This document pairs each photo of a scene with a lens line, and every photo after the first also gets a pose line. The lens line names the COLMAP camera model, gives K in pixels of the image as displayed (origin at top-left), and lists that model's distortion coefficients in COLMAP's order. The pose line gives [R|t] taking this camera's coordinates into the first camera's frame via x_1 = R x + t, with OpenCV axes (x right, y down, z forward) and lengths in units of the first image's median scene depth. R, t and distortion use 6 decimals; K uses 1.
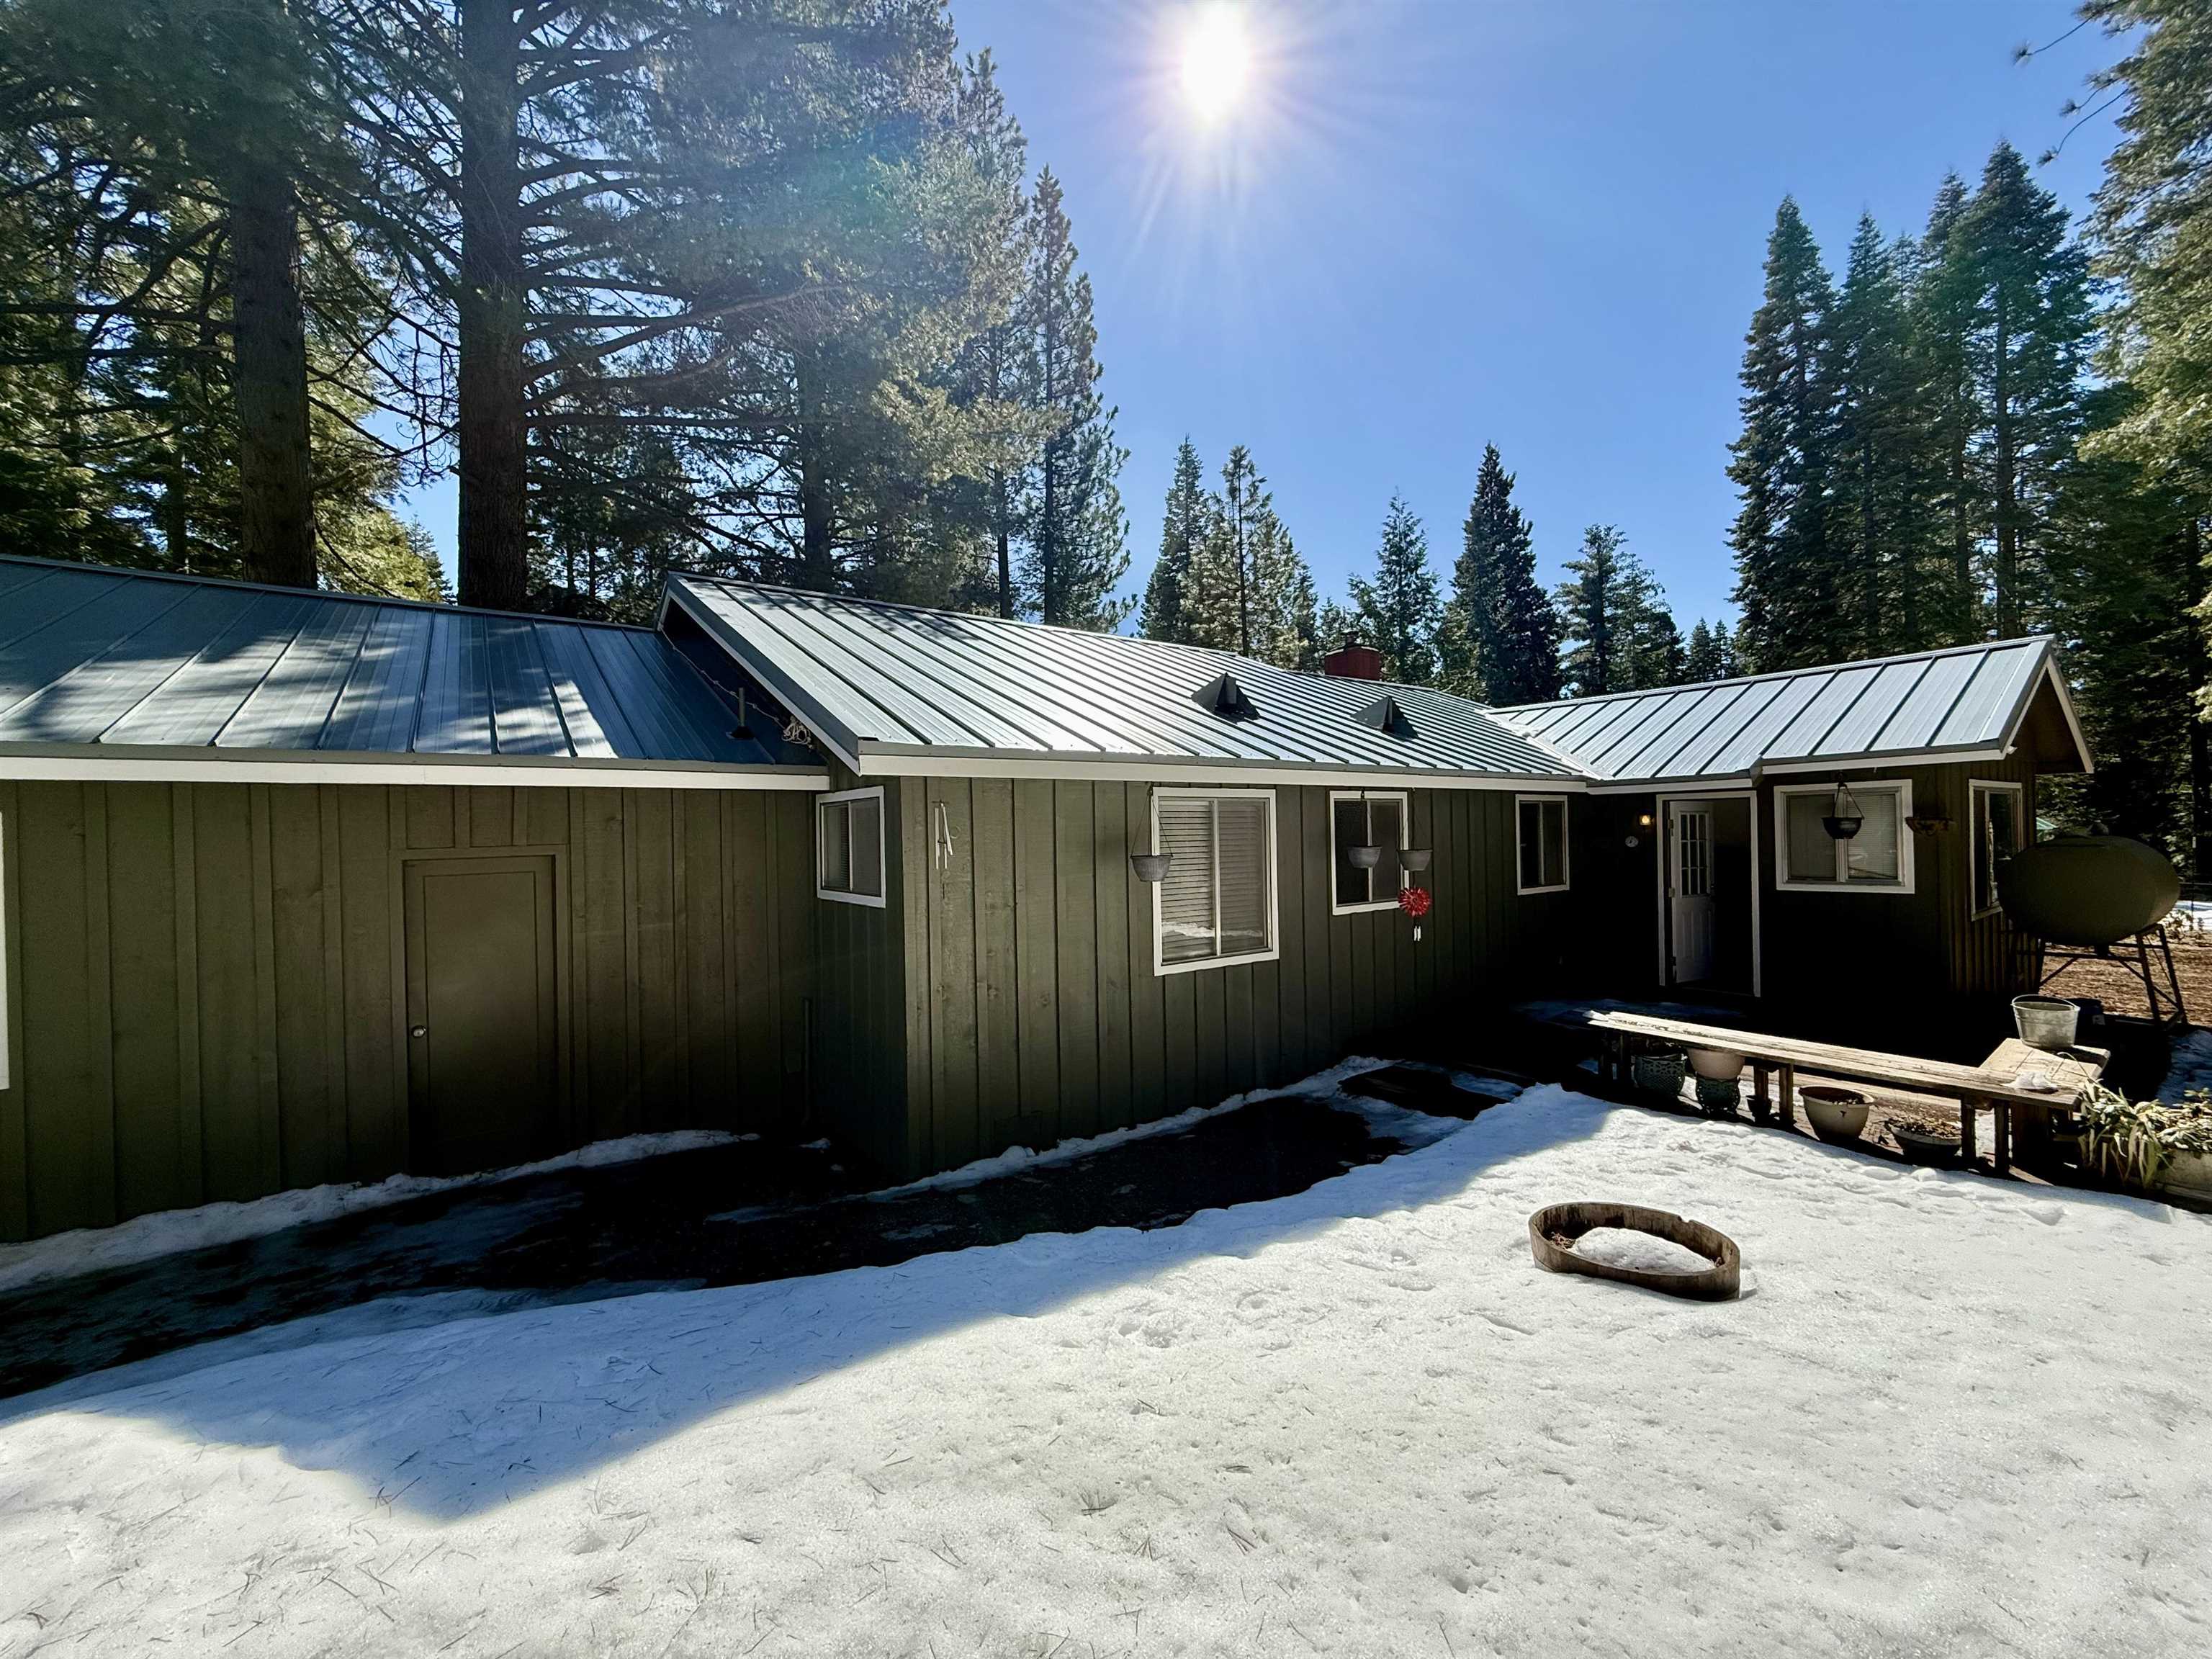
lens RADIAL K [[882.6, 0, 1107.4], [0, 882.6, 833.2], [0, 0, 1]] dist [0.001198, -0.000103]
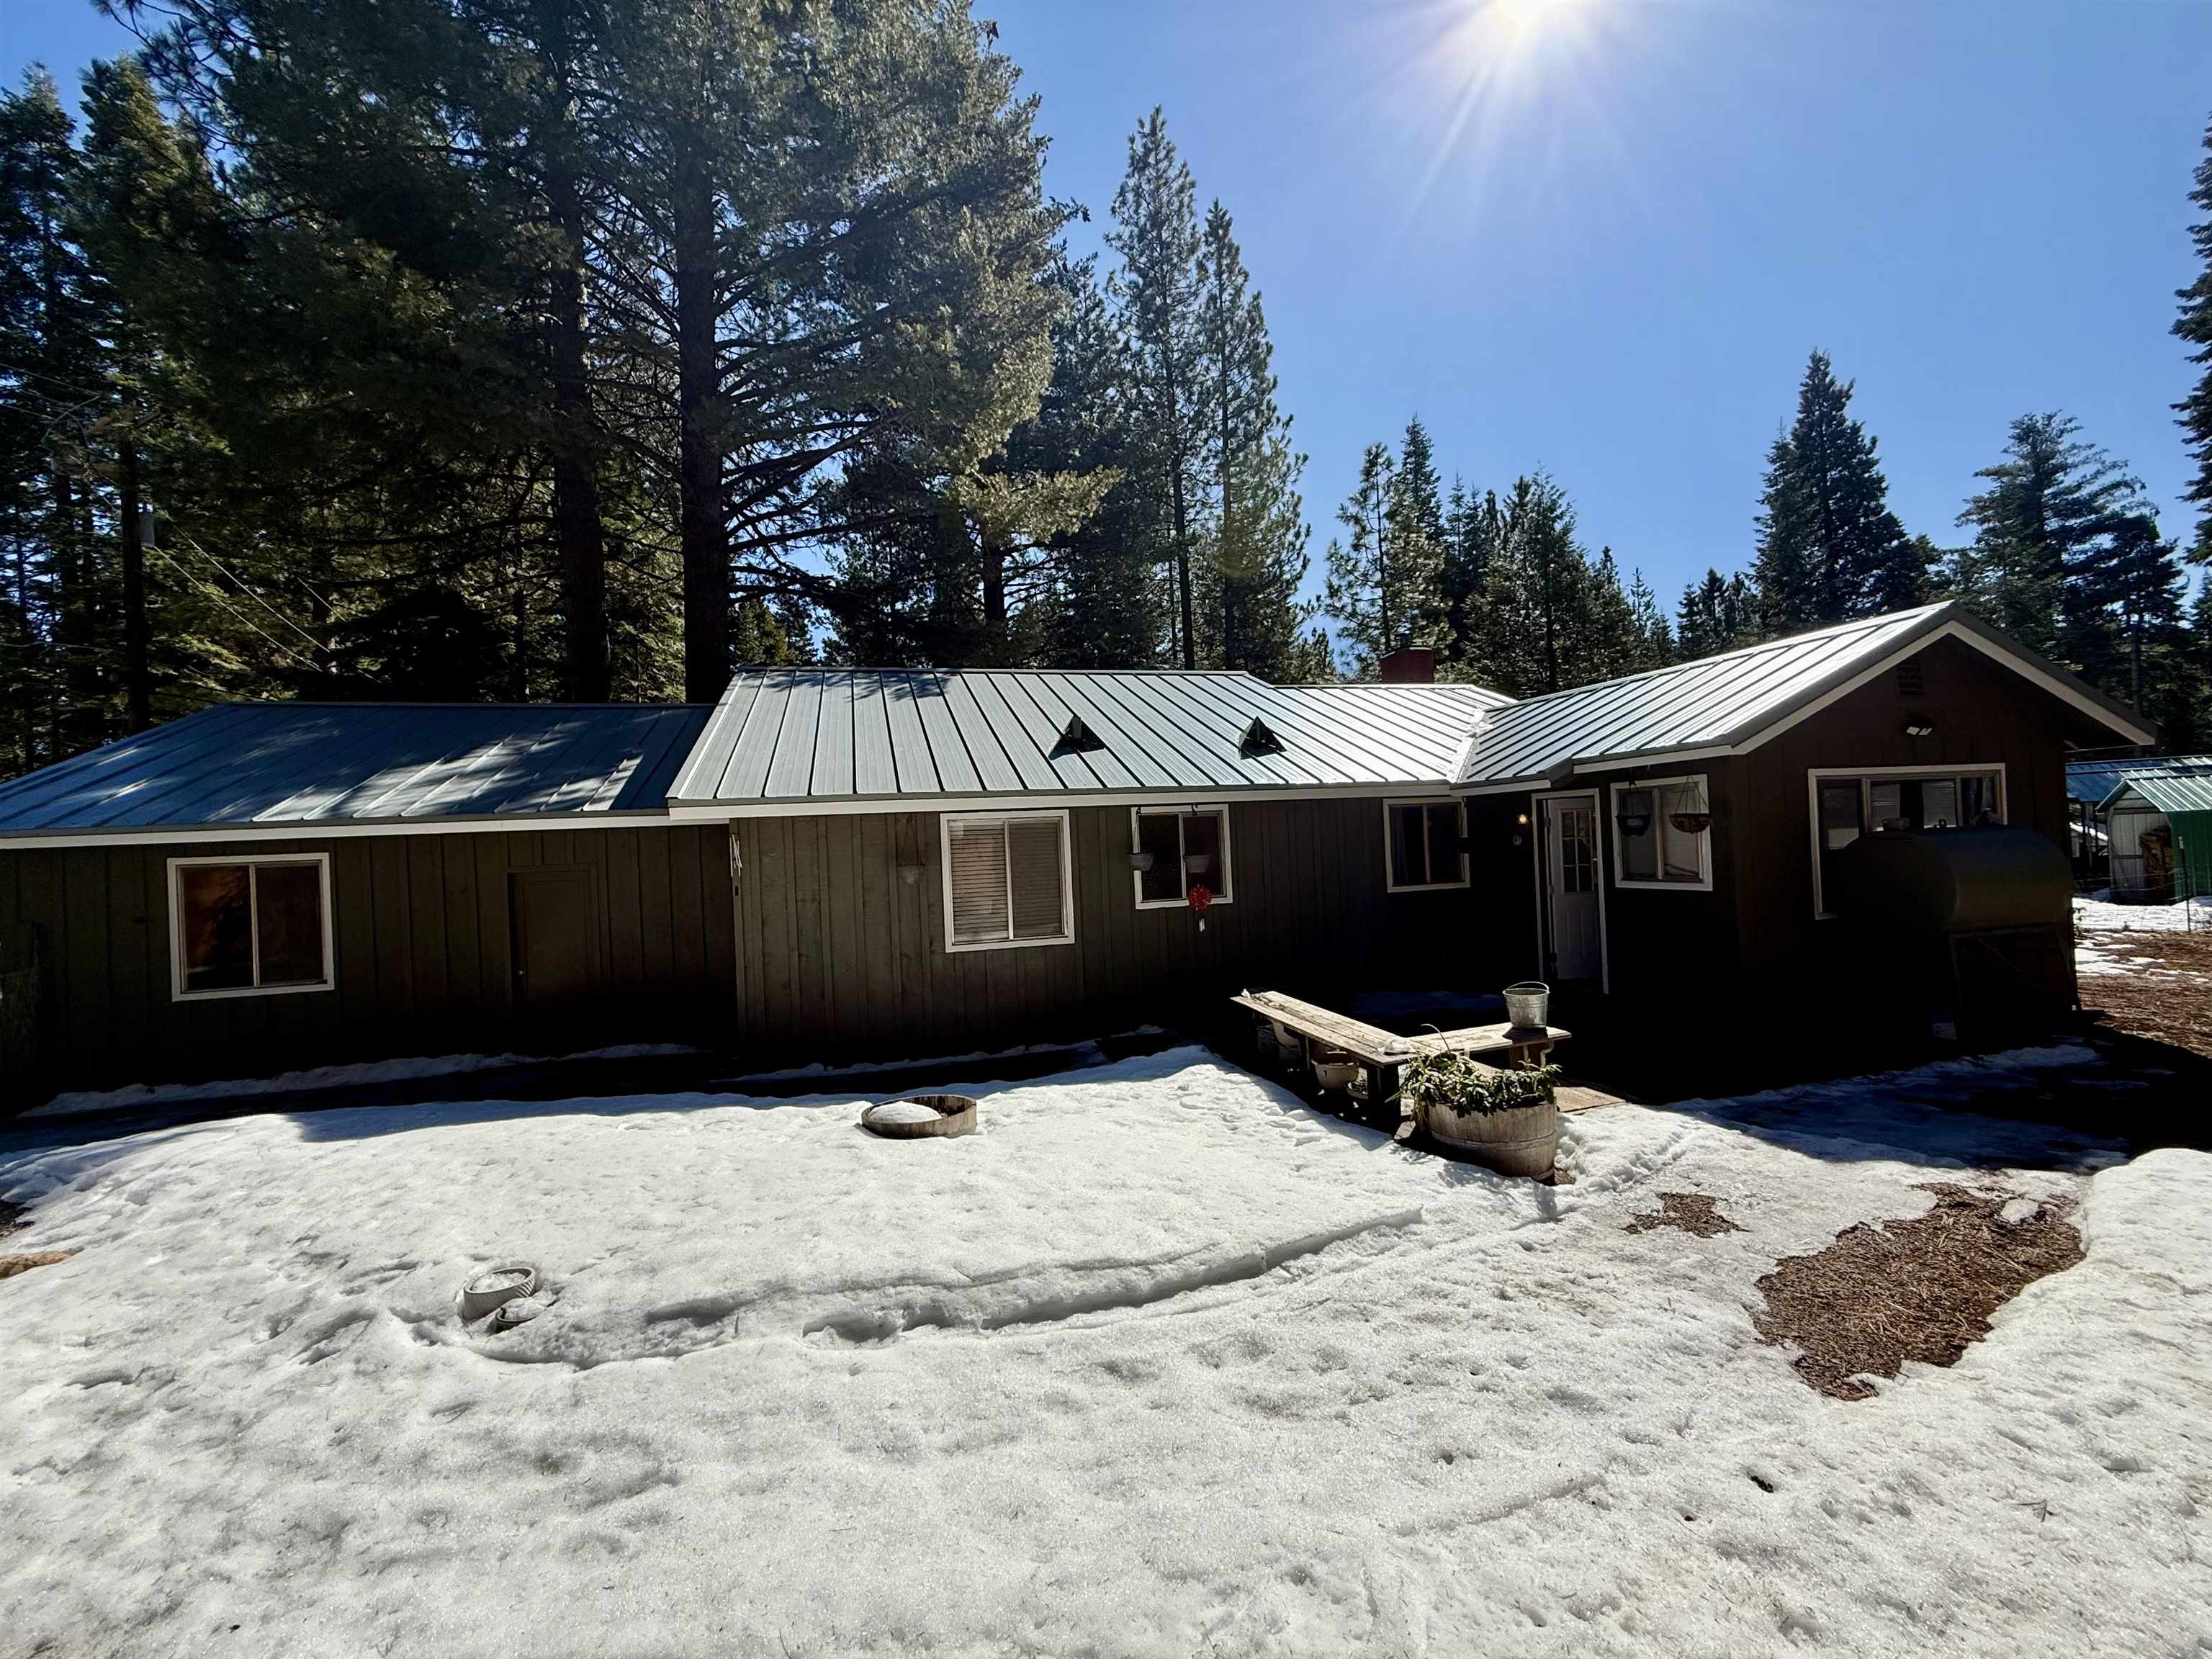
lens RADIAL K [[882.6, 0, 1100.7], [0, 882.6, 831.2], [0, 0, 1]] dist [0.001198, -0.000103]
pose [[0.936342, -0.025071, -0.350194, 0.176507], [0.025204, 0.999674, -0.004180, -0.003120], [0.350185, -0.004912, 0.936668, -0.043904]]
